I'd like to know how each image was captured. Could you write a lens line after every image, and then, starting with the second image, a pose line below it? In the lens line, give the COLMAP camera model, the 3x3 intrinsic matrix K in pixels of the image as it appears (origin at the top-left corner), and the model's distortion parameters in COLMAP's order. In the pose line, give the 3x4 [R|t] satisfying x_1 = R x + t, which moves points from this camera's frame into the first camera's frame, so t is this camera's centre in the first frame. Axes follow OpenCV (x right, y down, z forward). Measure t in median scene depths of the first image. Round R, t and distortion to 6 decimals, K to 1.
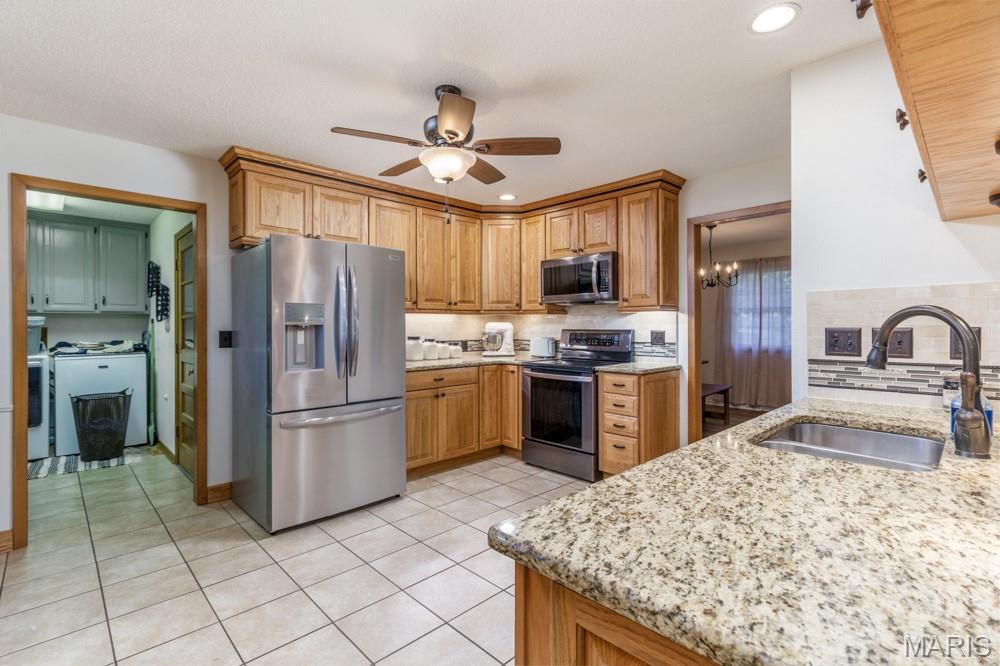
lens RADIAL K [[468.3, 0, 491.4], [0, 468.3, 327.9], [0, 0, 1]] dist [0.003683, 0.000995]
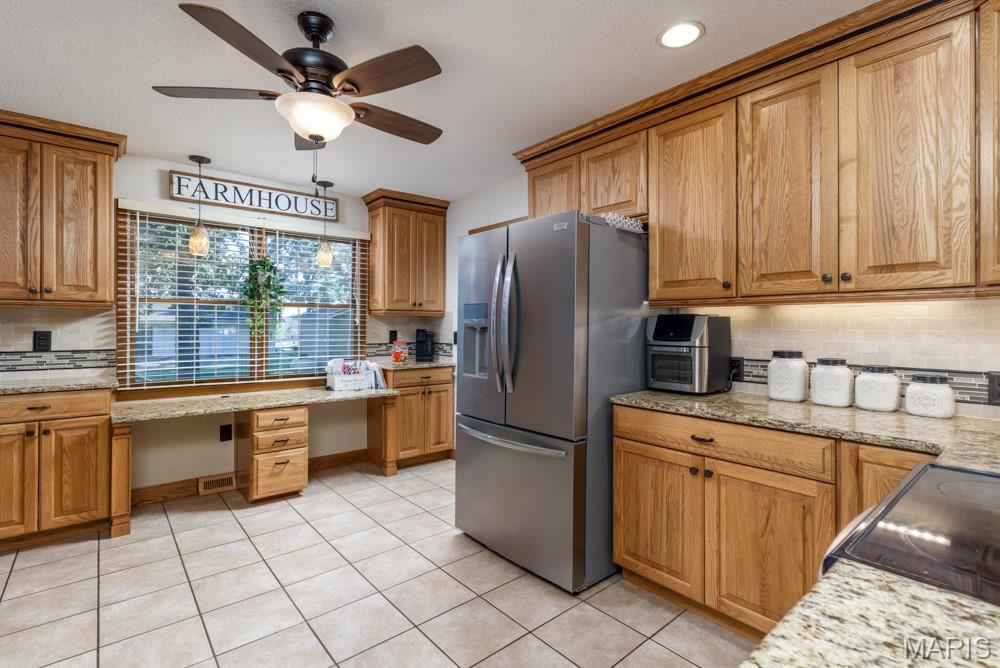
lens RADIAL K [[468.3, 0, 495.4], [0, 468.3, 327.9], [0, 0, 1]] dist [0.003683, 0.000995]
pose [[-0.061787, 0.010700, -0.998032, 0.426032], [-0.006567, 0.999917, 0.011126, -0.012004], [0.998068, 0.007241, -0.061711, 0.882281]]
